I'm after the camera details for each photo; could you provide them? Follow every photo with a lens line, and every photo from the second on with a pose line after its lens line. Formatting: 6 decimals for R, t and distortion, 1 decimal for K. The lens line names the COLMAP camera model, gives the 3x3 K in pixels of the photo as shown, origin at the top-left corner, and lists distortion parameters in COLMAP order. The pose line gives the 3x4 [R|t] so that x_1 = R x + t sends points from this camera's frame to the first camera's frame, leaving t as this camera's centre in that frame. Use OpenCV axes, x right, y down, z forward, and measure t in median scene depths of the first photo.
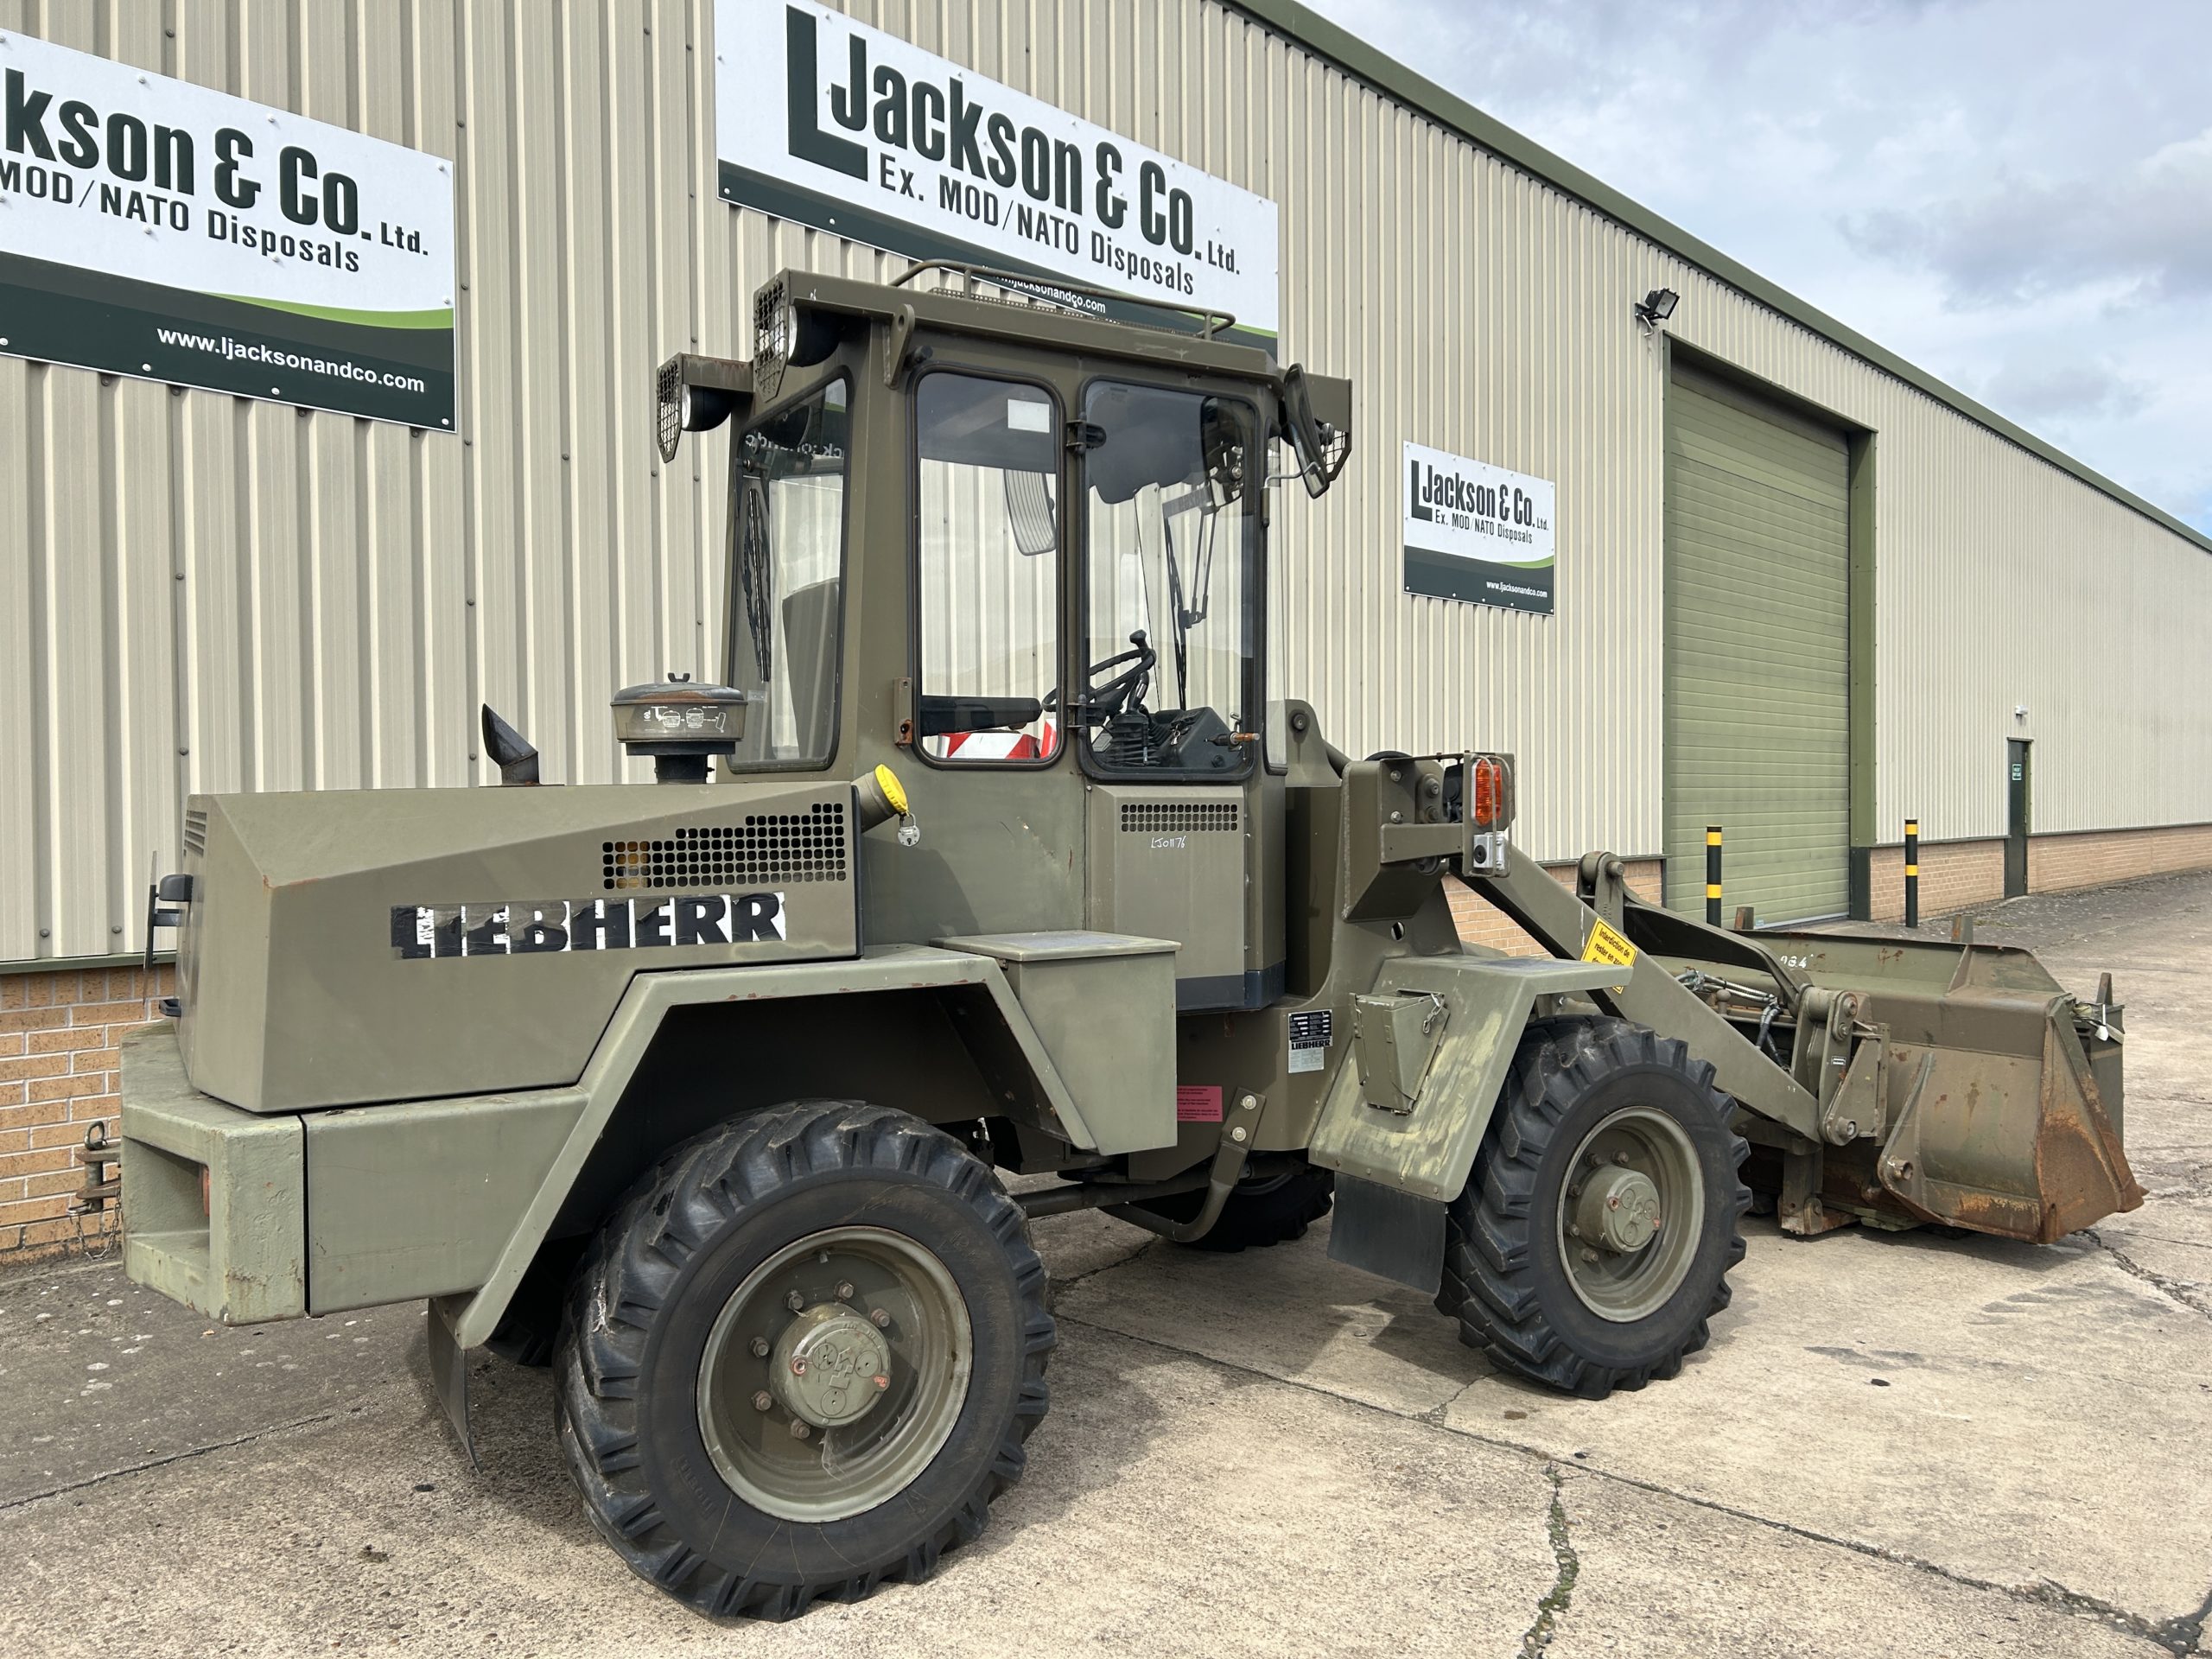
lens RADIAL K [[1660.6, 0, 1091.1], [0, 1660.6, 829.4], [0, 0, 1]] dist [0.058862, -0.060859]
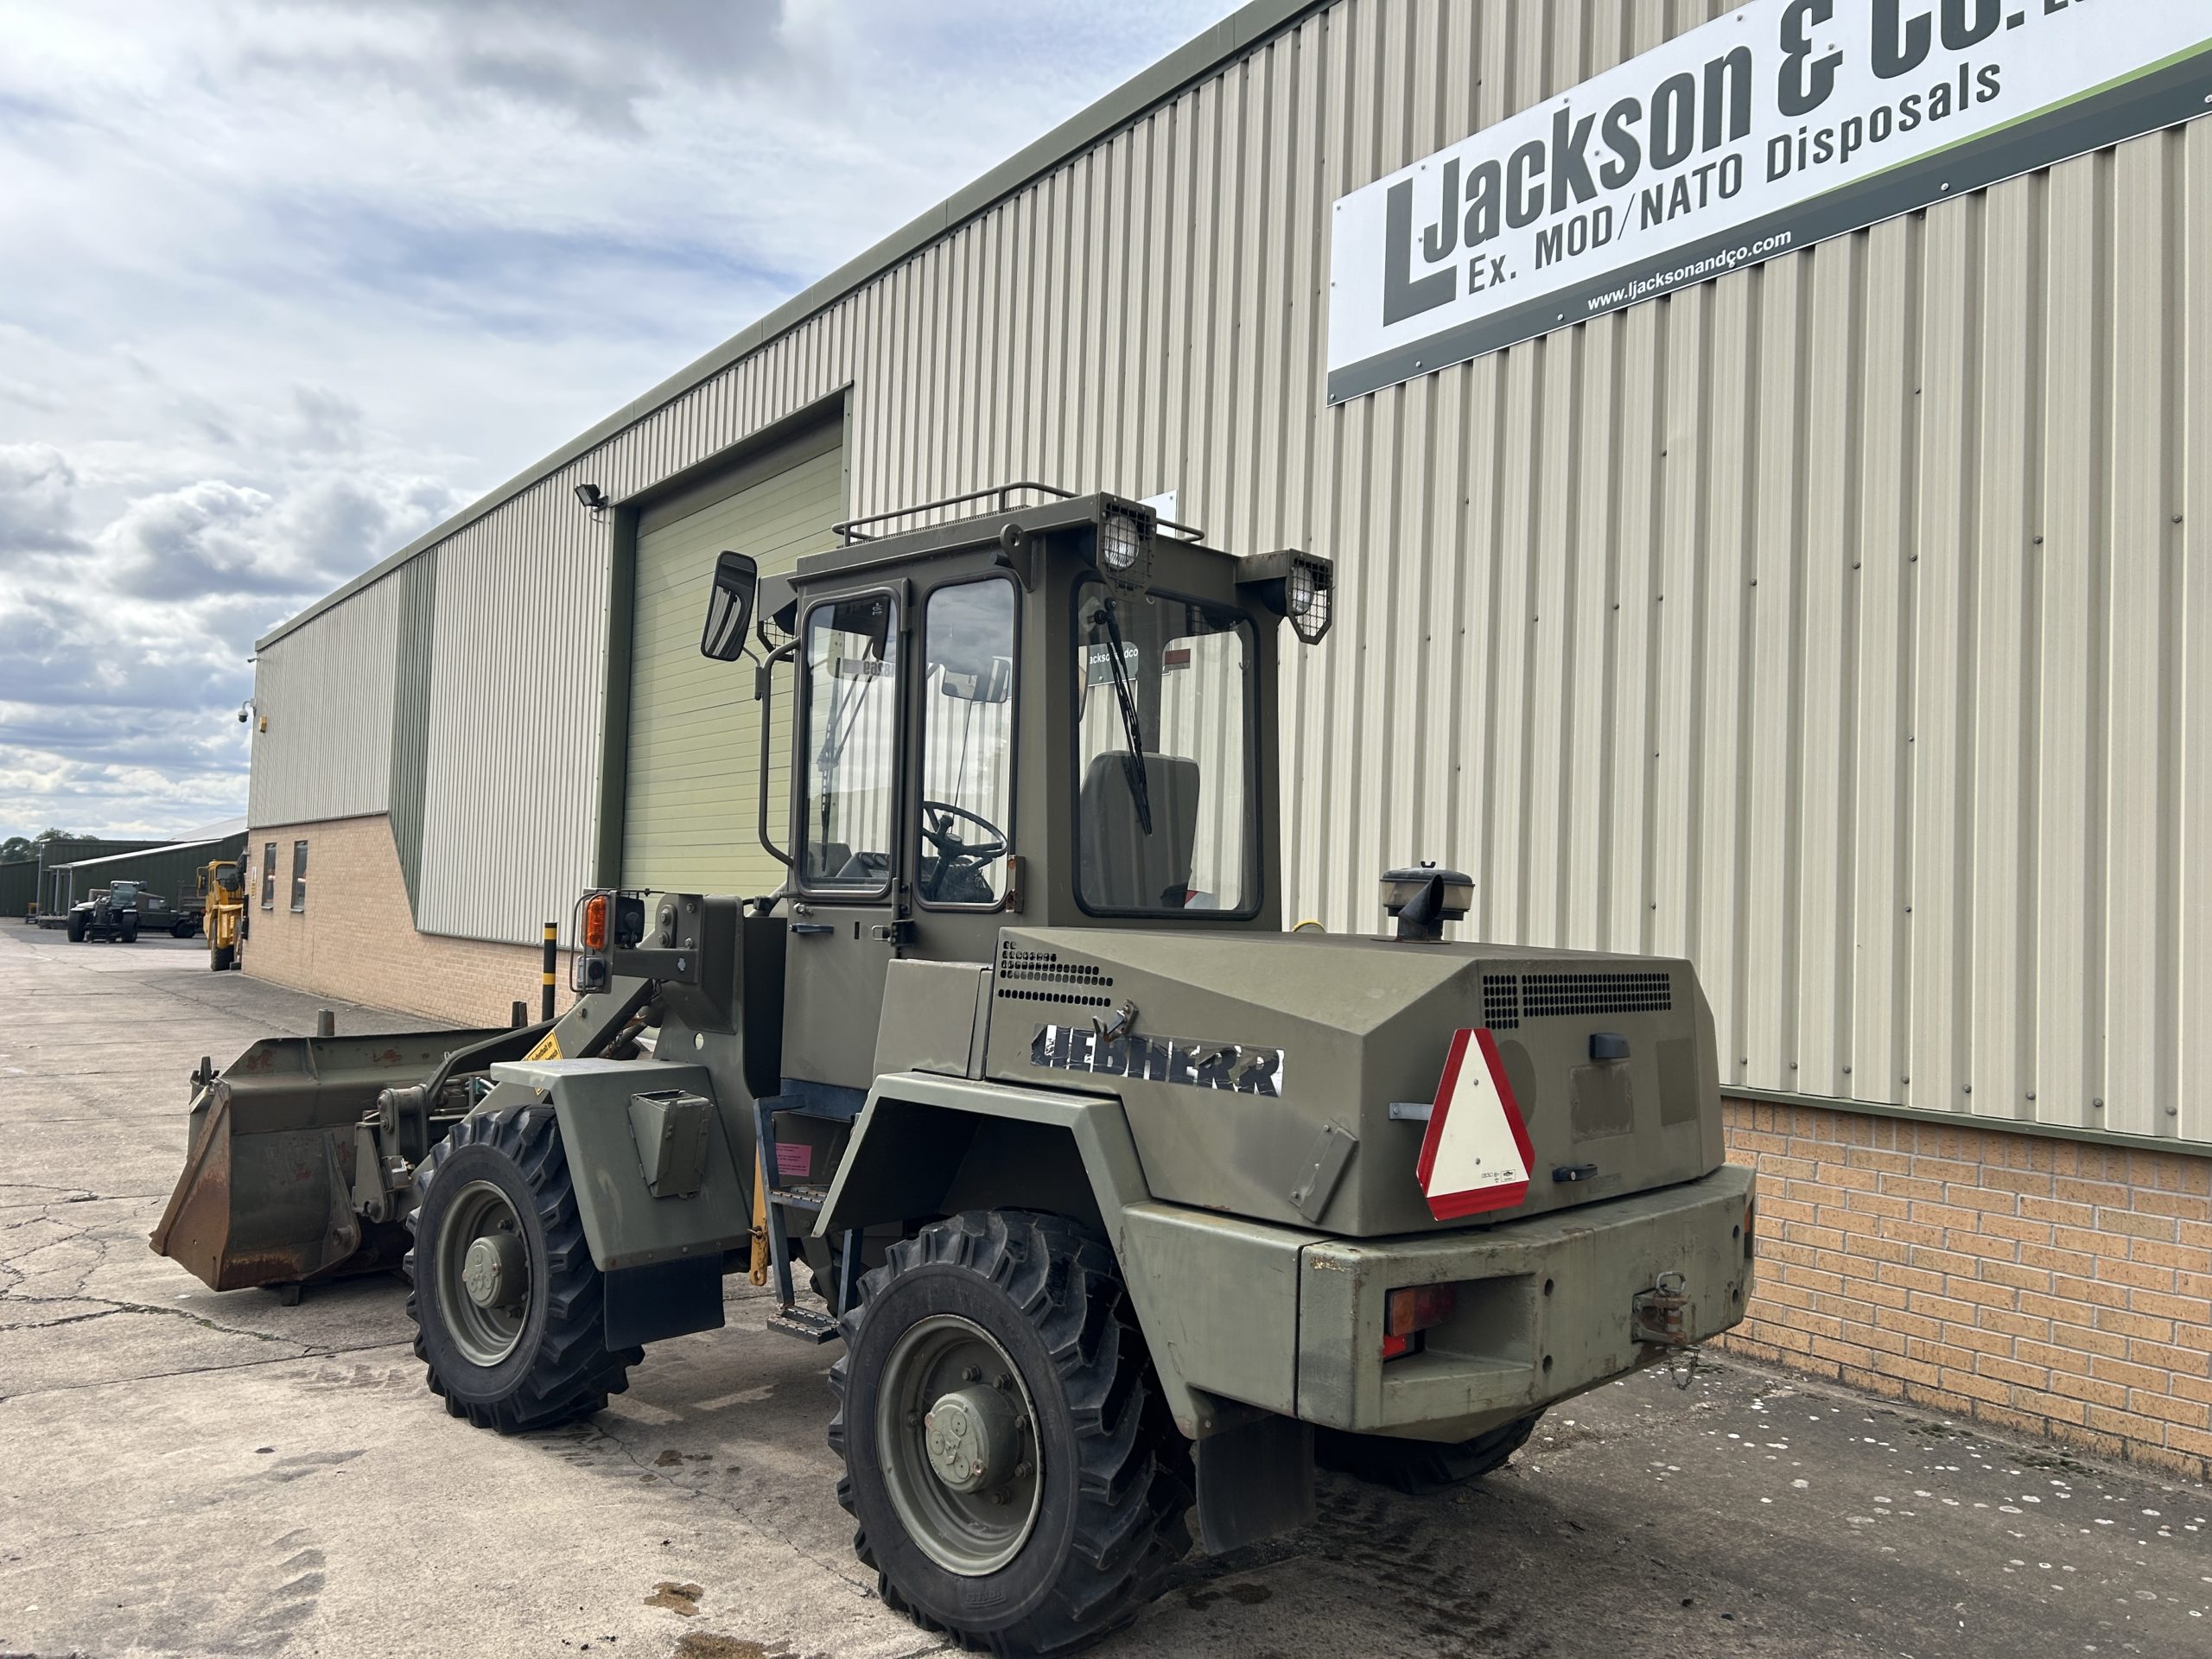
lens RADIAL K [[1660.6, 0, 1117.6], [0, 1660.6, 840.6], [0, 0, 1]] dist [0.058862, -0.060859]
pose [[-0.201354, -0.039789, -0.978710, 1.099678], [-0.046401, 0.998440, -0.031045, -0.045932], [0.978419, 0.039162, -0.202886, 1.329852]]
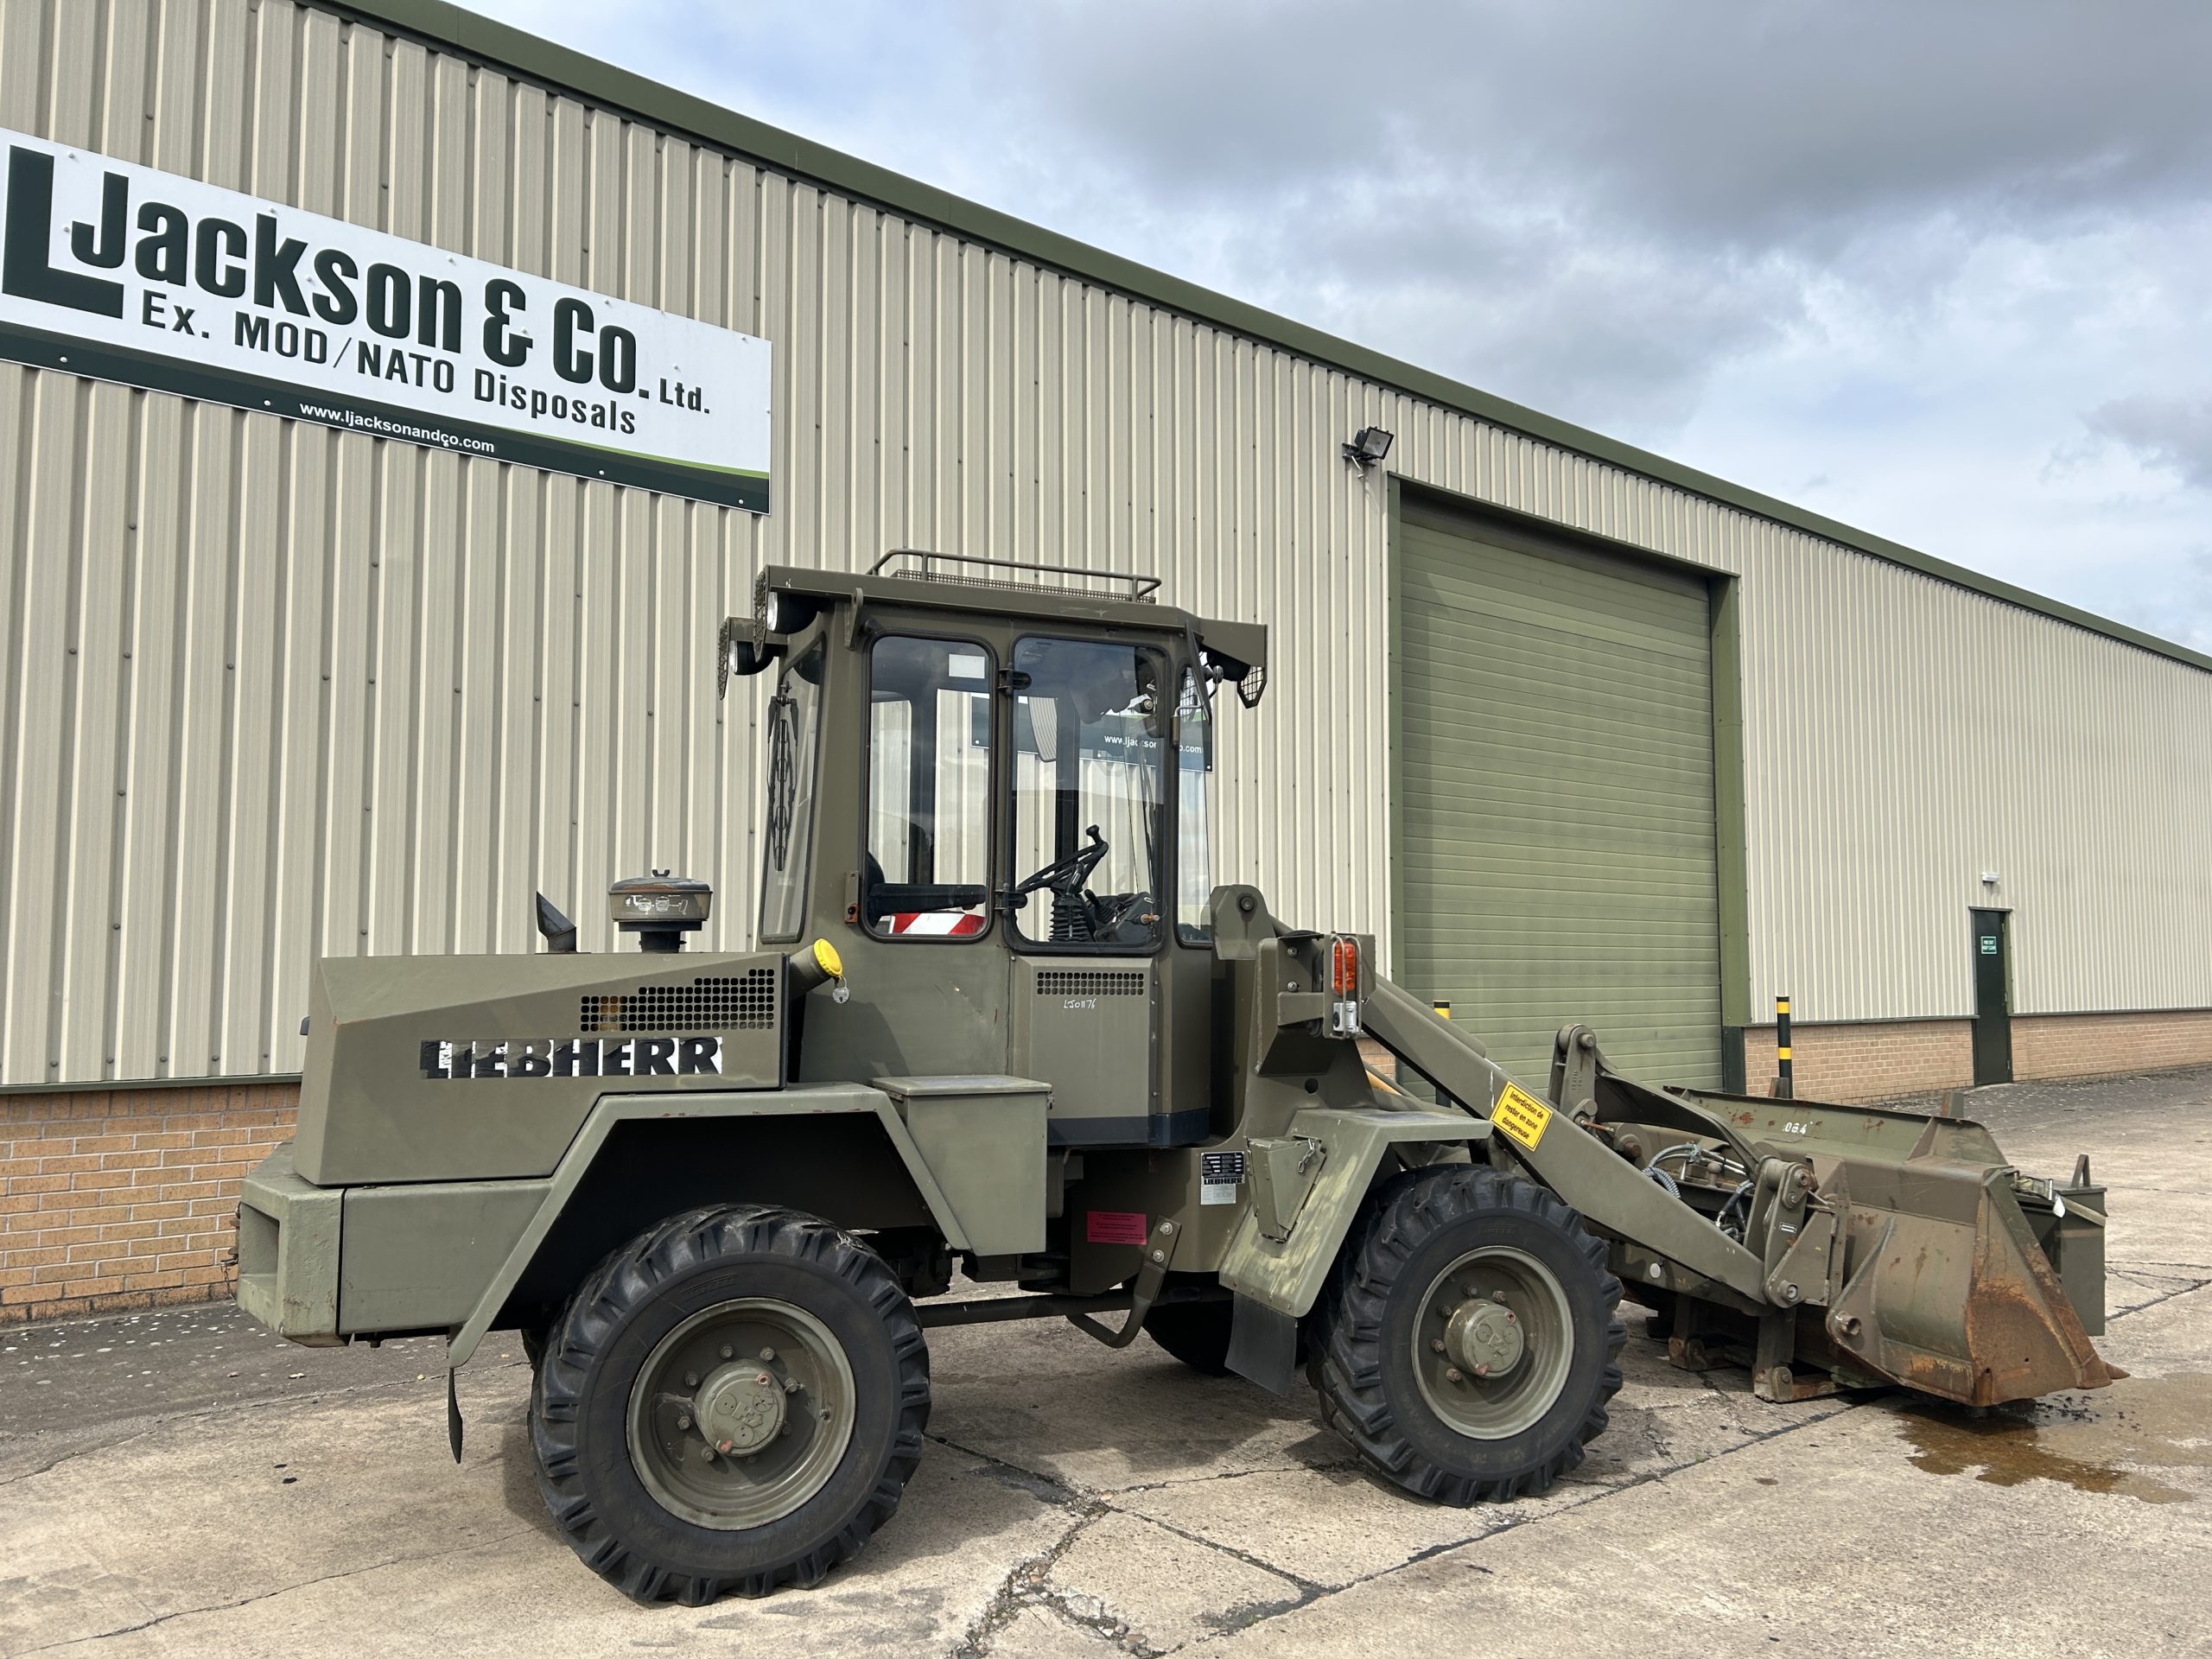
lens RADIAL K [[1660.6, 0, 1115.6], [0, 1660.6, 841.1], [0, 0, 1]] dist [0.058862, -0.060859]
pose [[0.993427, -0.003198, -0.114423, 0.705132], [-0.007653, 0.995517, -0.094268, -0.004559], [0.114212, 0.094524, 0.988949, 0.184880]]
